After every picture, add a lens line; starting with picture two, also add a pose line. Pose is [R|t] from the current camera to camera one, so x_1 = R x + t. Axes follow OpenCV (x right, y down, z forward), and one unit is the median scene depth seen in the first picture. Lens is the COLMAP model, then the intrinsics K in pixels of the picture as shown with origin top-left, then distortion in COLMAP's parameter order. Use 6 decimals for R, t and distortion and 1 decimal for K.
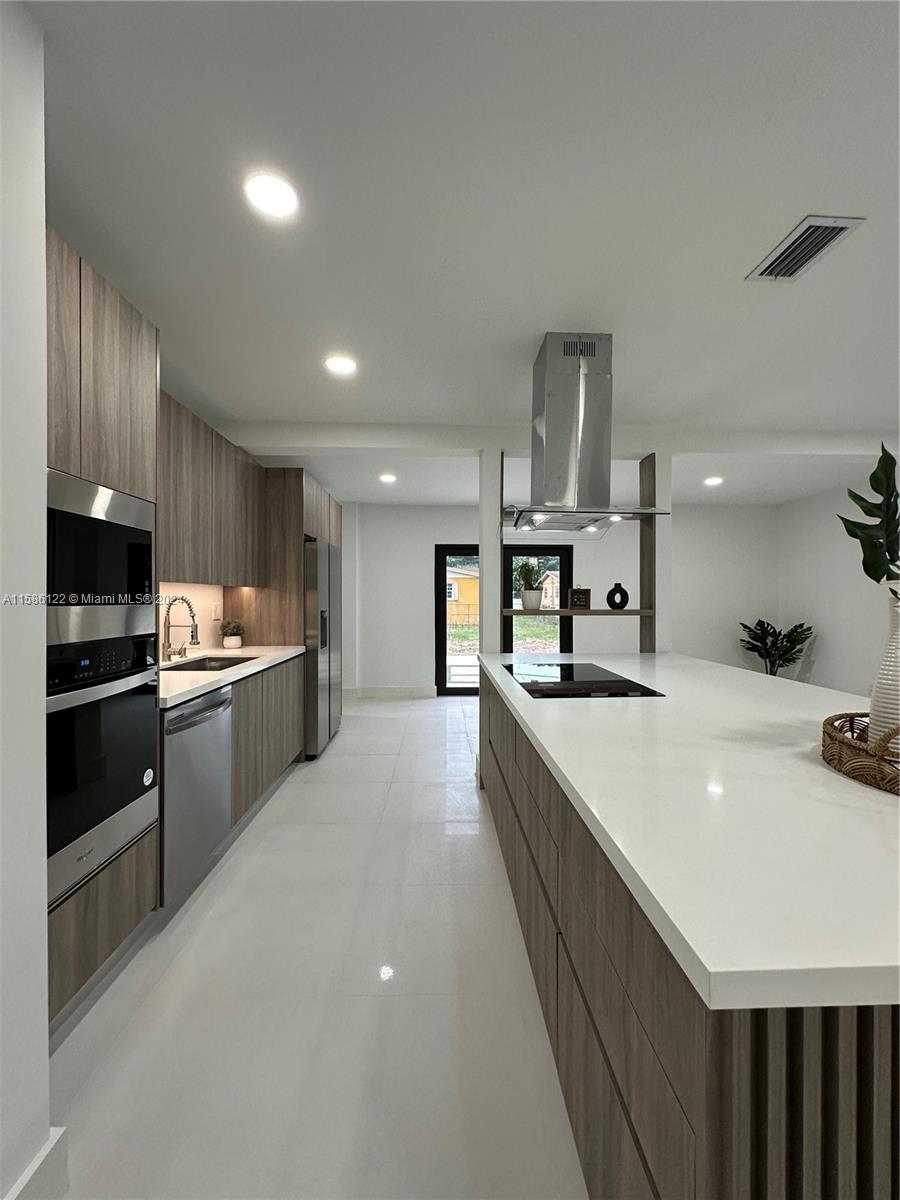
lens RADIAL K [[490.5, 0, 450.0], [0, 490.5, 600.0], [0, 0, 1]] dist [-0.007700, -0.000097]
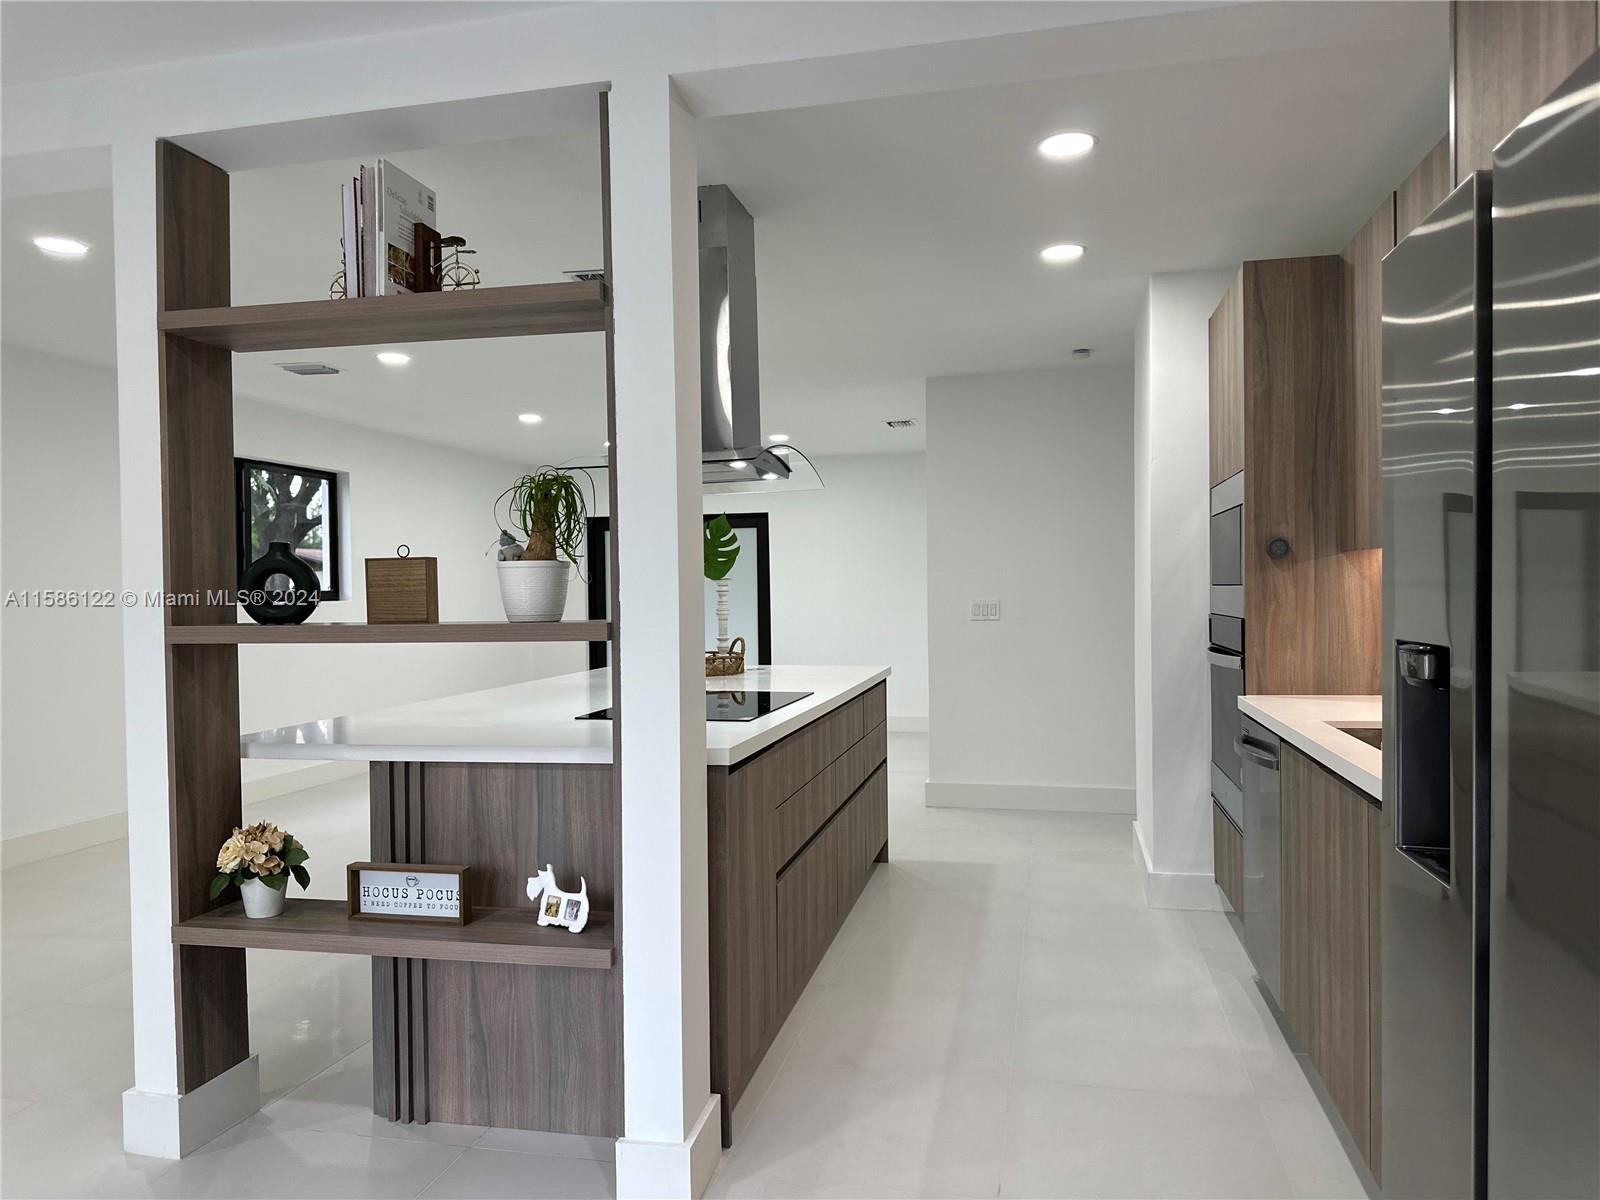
lens RADIAL K [[1126.2, 0, 799.3], [0, 1126.2, 612.5], [0, 0, 1]] dist [0.064105, -0.098768]
pose [[-0.968053, 0.009083, 0.250580, -0.169571], [0.015034, 0.999648, 0.021844, 0.001181], [-0.250293, 0.024913, -0.967850, 1.546523]]
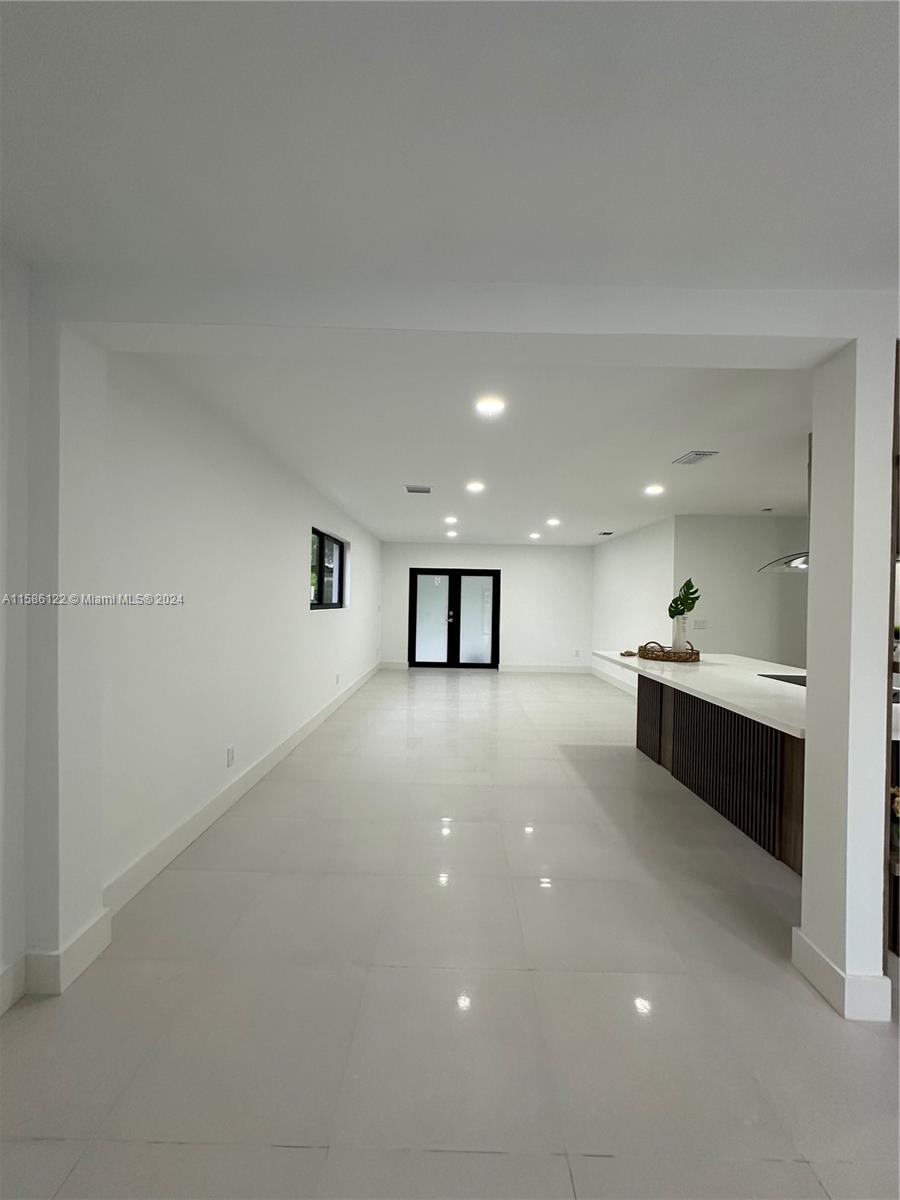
lens RADIAL K [[478.0, 0, 450.0], [0, 478.0, 600.0], [0, 0, 1]] dist [-0.000832, -0.000038]
pose [[-0.999230, -0.018969, 0.034339, 0.760357], [-0.018866, 0.999817, 0.003314, -0.029501], [-0.034395, 0.002663, -0.999405, 1.419056]]
